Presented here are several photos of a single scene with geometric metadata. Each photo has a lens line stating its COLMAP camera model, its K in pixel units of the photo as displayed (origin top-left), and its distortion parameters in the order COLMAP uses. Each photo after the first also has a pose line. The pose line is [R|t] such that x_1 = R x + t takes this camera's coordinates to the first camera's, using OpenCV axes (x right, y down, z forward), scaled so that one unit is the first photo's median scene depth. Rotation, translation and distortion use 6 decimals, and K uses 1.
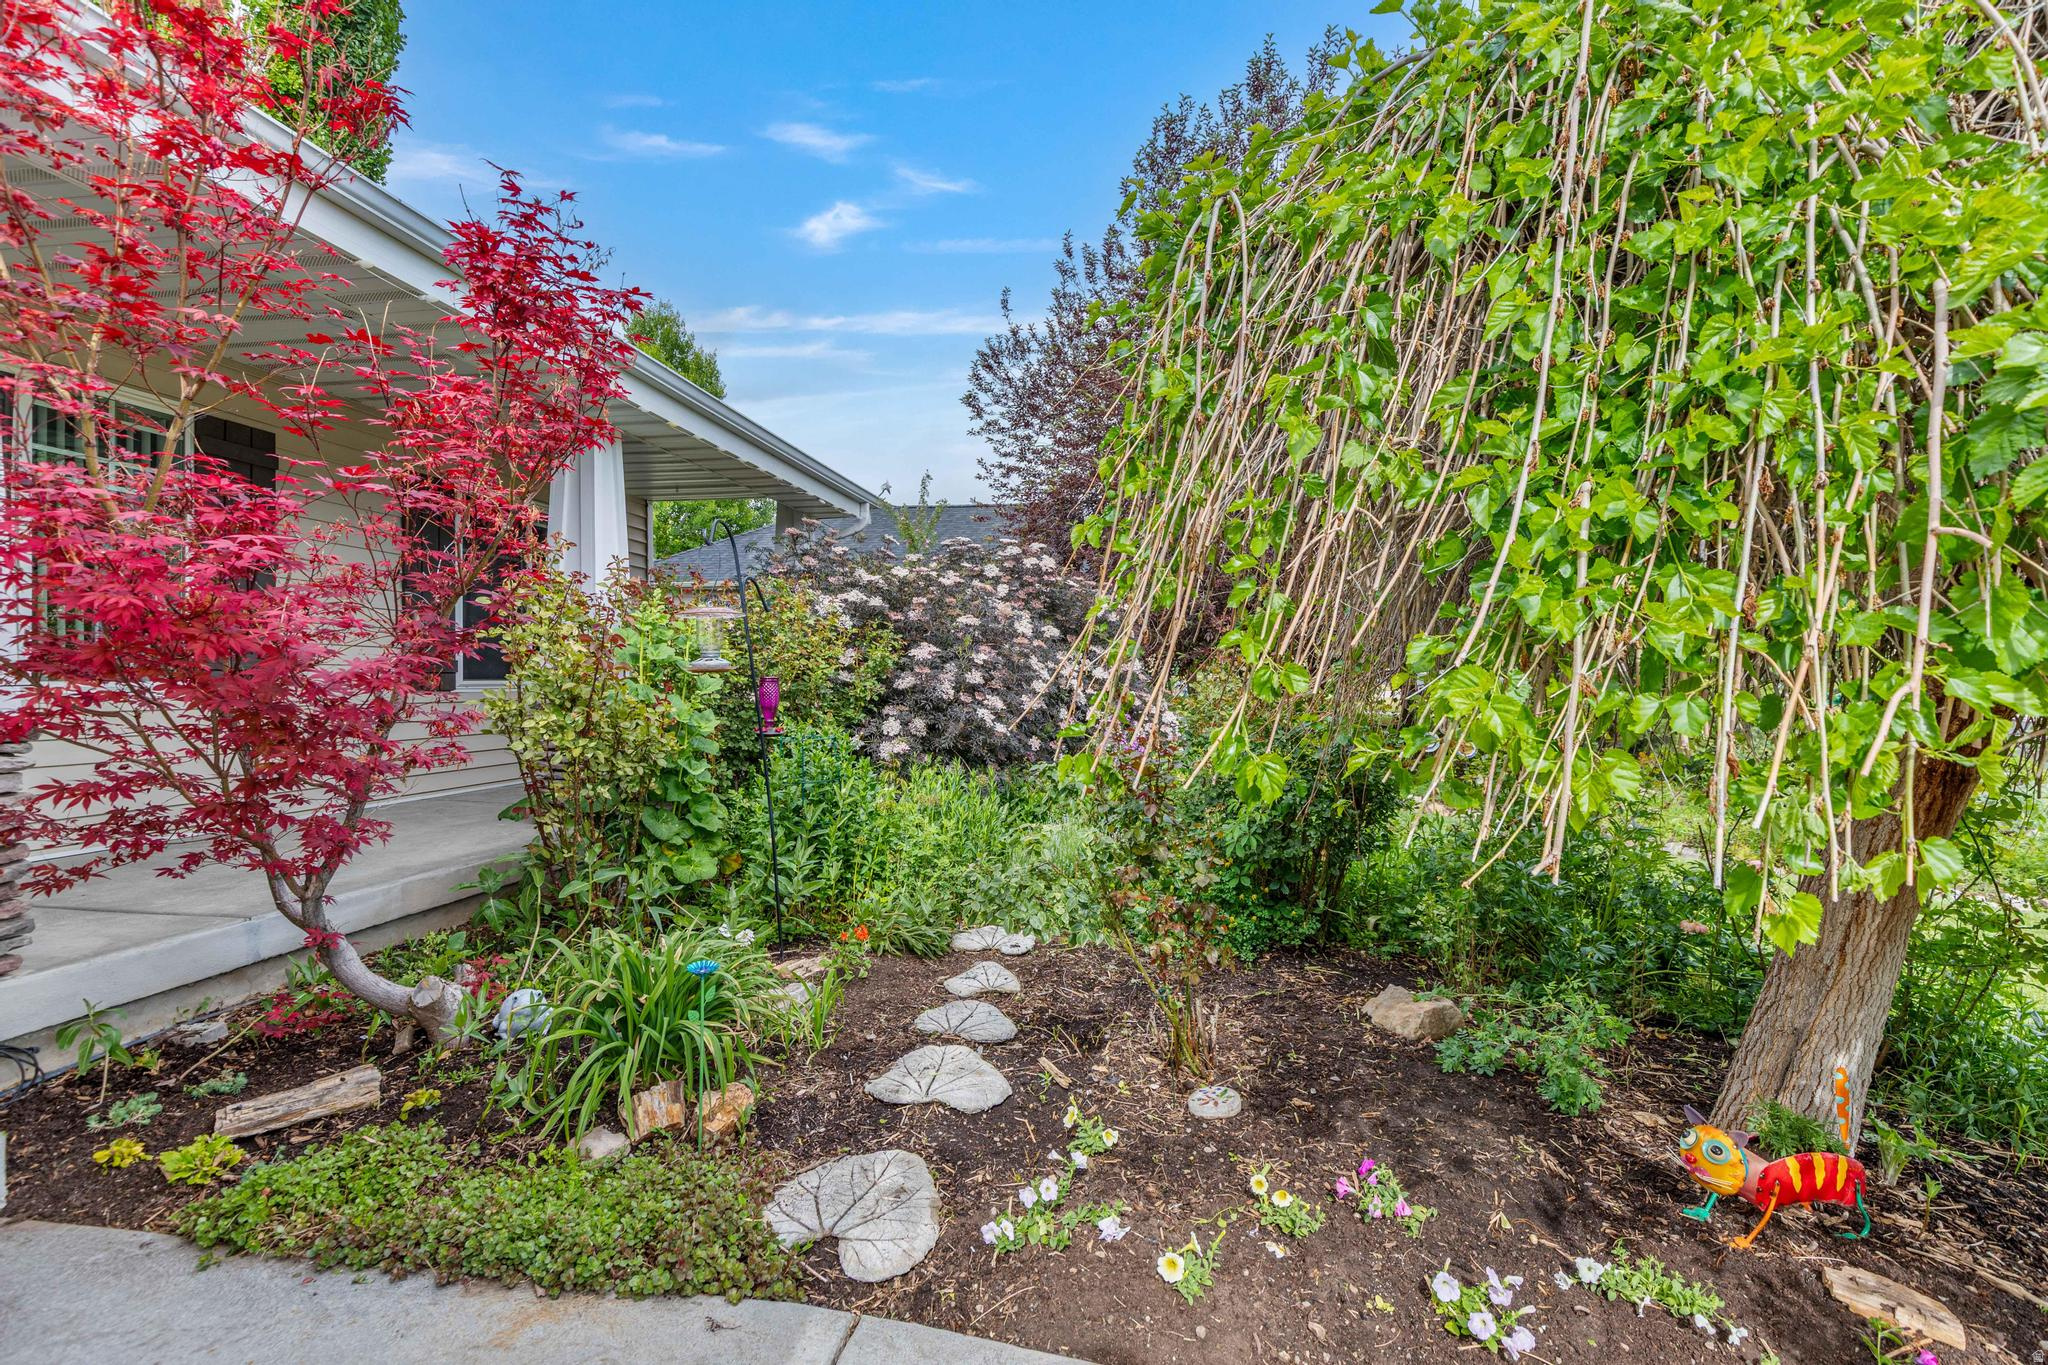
lens RADIAL K [[910.0, 0, 1015.9], [0, 910.0, 680.9], [0, 0, 1]] dist [0.000538, -0.000276]
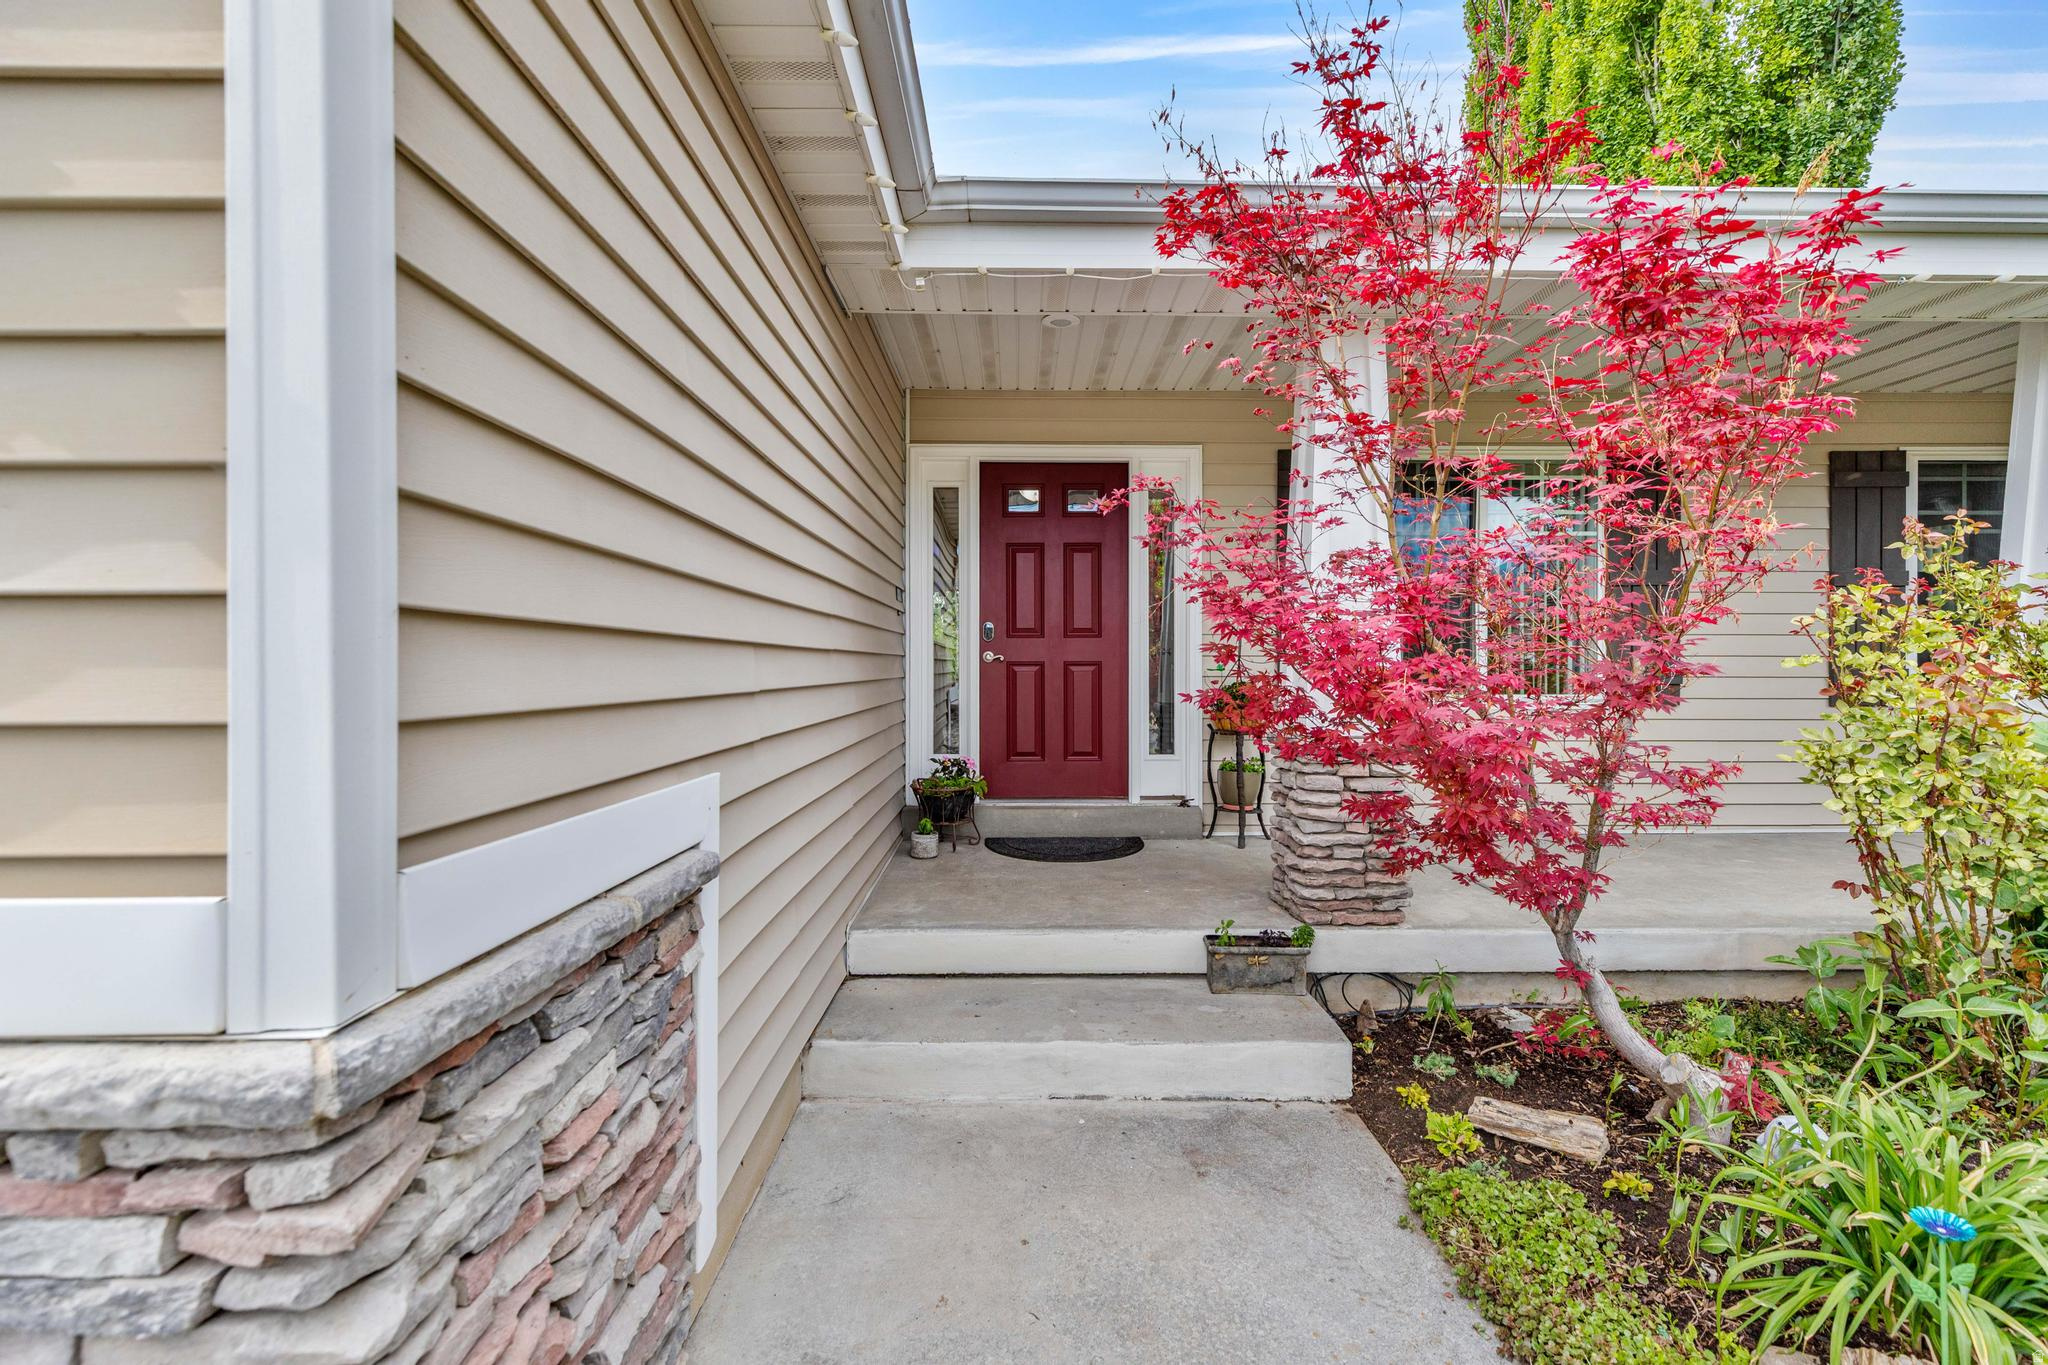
lens RADIAL K [[910.0, 0, 1015.9], [0, 910.0, 680.9], [0, 0, 1]] dist [0.000538, -0.000276]
pose [[0.185758, 0.006289, -0.982575, 0.130546], [-0.000266, 0.999980, 0.006350, -0.055148], [0.982595, -0.000919, 0.185756, 0.209627]]
